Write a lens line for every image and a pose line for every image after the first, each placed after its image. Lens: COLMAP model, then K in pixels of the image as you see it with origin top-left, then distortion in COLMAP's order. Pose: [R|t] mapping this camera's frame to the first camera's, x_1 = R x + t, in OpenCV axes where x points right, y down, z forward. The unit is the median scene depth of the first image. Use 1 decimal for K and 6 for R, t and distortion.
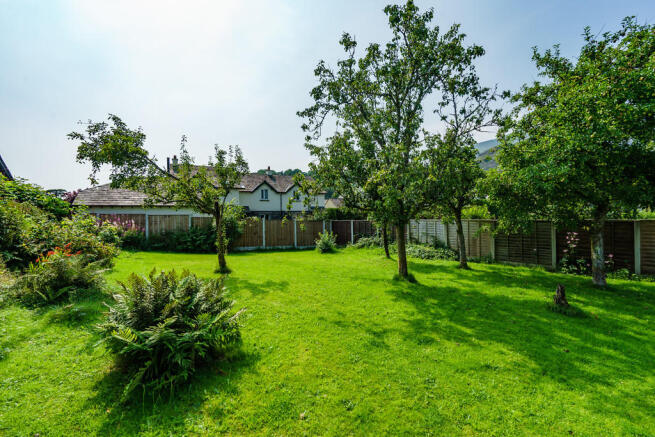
lens RADIAL K [[296.9, 0, 327.5], [0, 296.9, 218.5], [0, 0, 1]] dist [-0.001356, 0.000637]
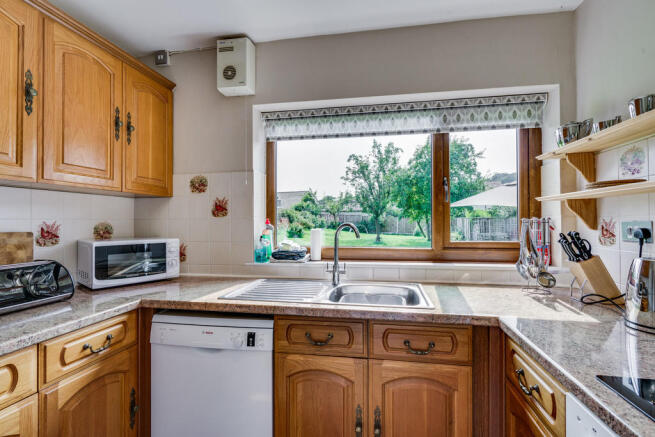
lens RADIAL K [[299.0, 0, 331.1], [0, 299.0, 220.3], [0, 0, 1]] dist [-0.002340, -0.000080]
pose [[0.655555, 0.014122, -0.755015, 2.340381], [-0.011992, 0.999894, 0.008289, 0.023620], [0.755052, 0.003620, 0.655655, -1.291692]]
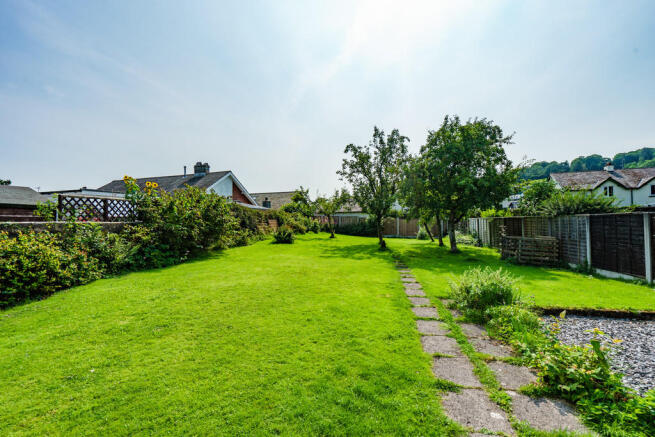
lens RADIAL K [[296.9, 0, 327.5], [0, 296.9, 218.5], [0, 0, 1]] dist [-0.001356, 0.000637]
pose [[0.662393, -0.003207, -0.749150, 1.961417], [-0.001519, 0.999983, -0.005624, 0.029363], [0.749155, 0.004863, 0.662377, -0.970882]]
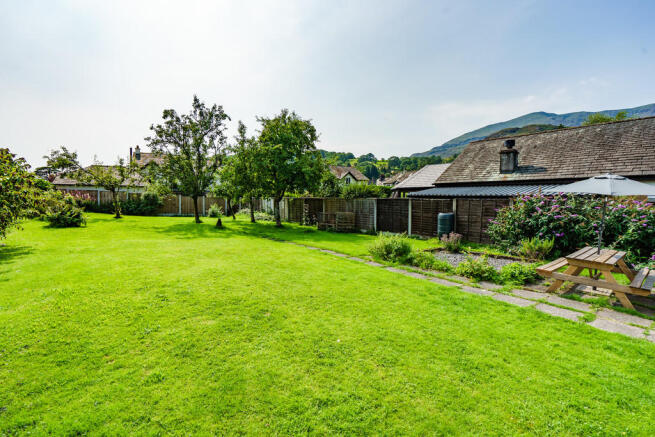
lens RADIAL K [[308.5, 0, 328.0], [0, 308.5, 199.9], [0, 0, 1]] dist [-0.000717, 0.000019]
pose [[0.999729, 0.022615, -0.005519, 1.400161], [-0.022624, 0.999743, -0.001597, 0.027781], [0.005482, 0.001722, 0.999983, -1.428022]]
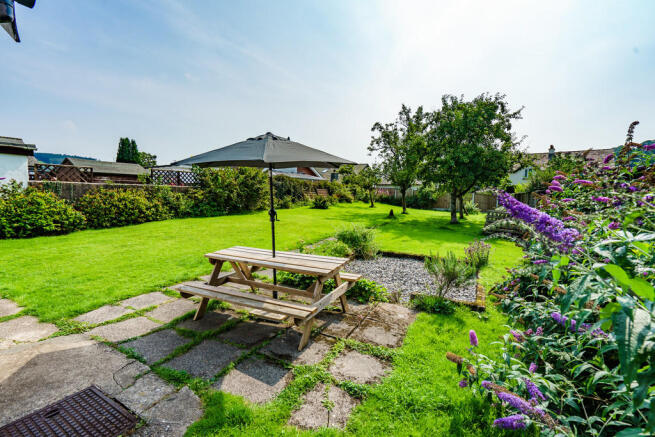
lens RADIAL K [[296.9, 0, 327.5], [0, 296.9, 218.5], [0, 0, 1]] dist [-0.001356, 0.000637]
pose [[0.391384, 0.099205, -0.914864, 2.676542], [-0.032219, 0.995040, 0.094115, 0.036318], [0.919663, -0.007359, 0.392639, -0.696140]]
